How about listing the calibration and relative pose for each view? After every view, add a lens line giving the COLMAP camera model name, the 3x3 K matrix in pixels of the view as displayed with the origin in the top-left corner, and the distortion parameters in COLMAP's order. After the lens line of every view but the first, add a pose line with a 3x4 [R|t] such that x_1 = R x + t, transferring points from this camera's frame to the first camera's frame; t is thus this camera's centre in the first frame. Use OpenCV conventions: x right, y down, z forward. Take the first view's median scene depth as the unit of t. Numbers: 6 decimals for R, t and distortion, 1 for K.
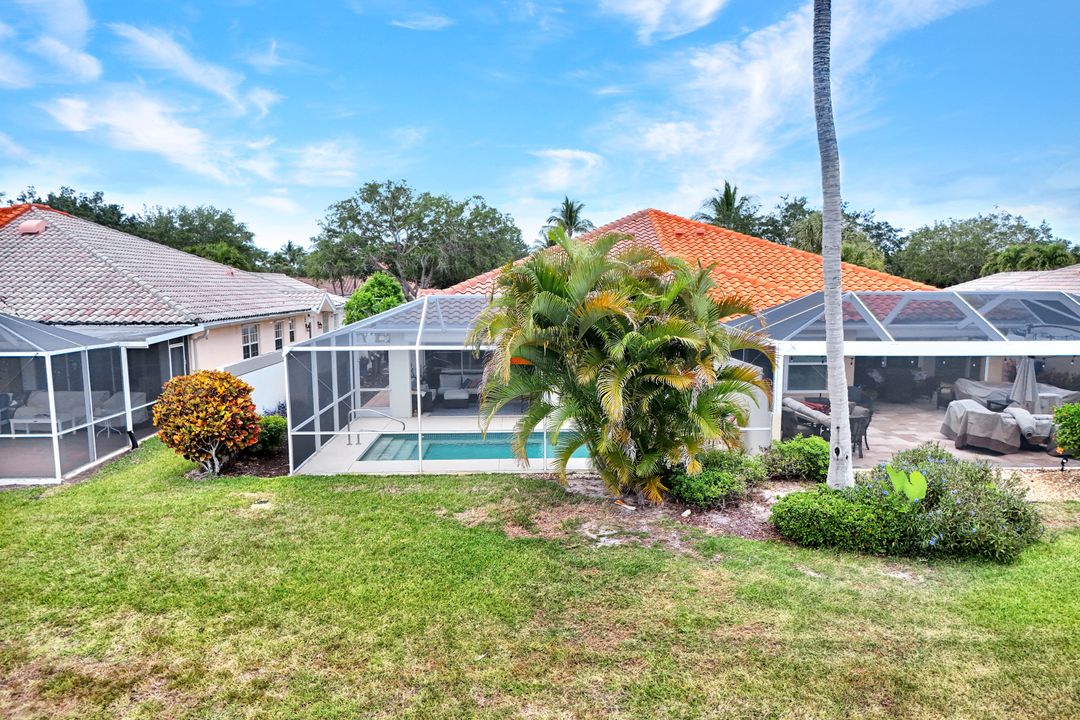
lens RADIAL K [[778.3, 0, 540.0], [0, 778.3, 360.0], [0, 0, 1]] dist [0.008950, 0.004764]
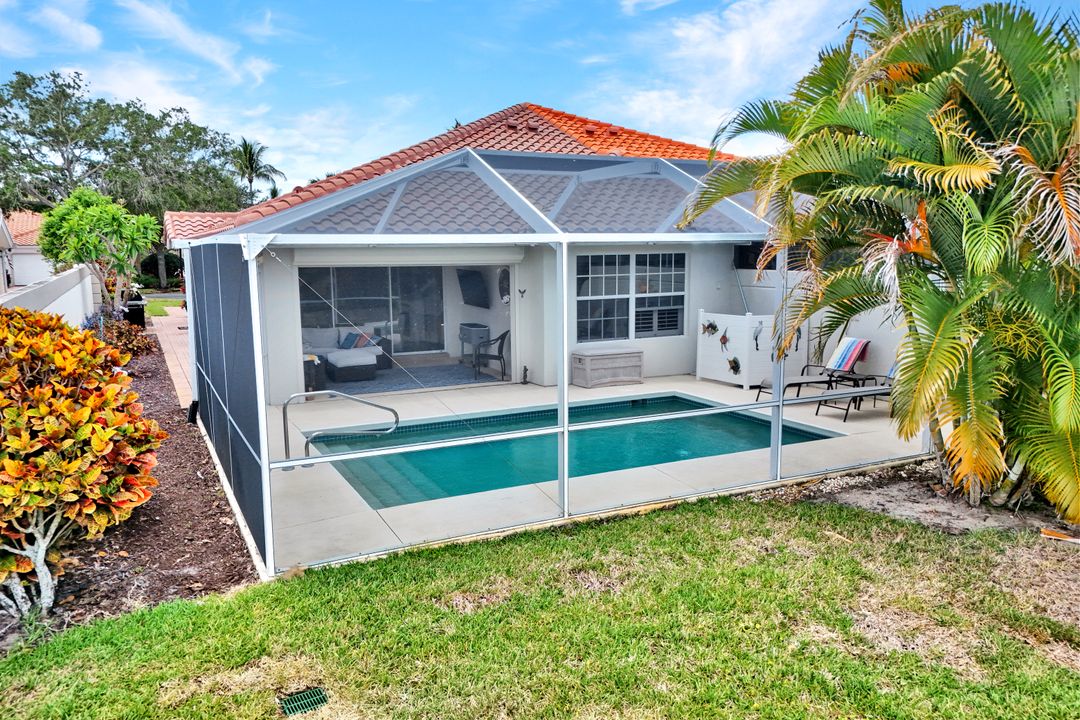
lens RADIAL K [[778.3, 0, 540.0], [0, 778.3, 360.0], [0, 0, 1]] dist [0.008950, 0.004764]
pose [[0.911216, -0.059053, 0.407673, -0.351360], [0.039257, 0.997616, 0.056763, 0.027010], [-0.410053, -0.035720, 0.911362, 0.608351]]
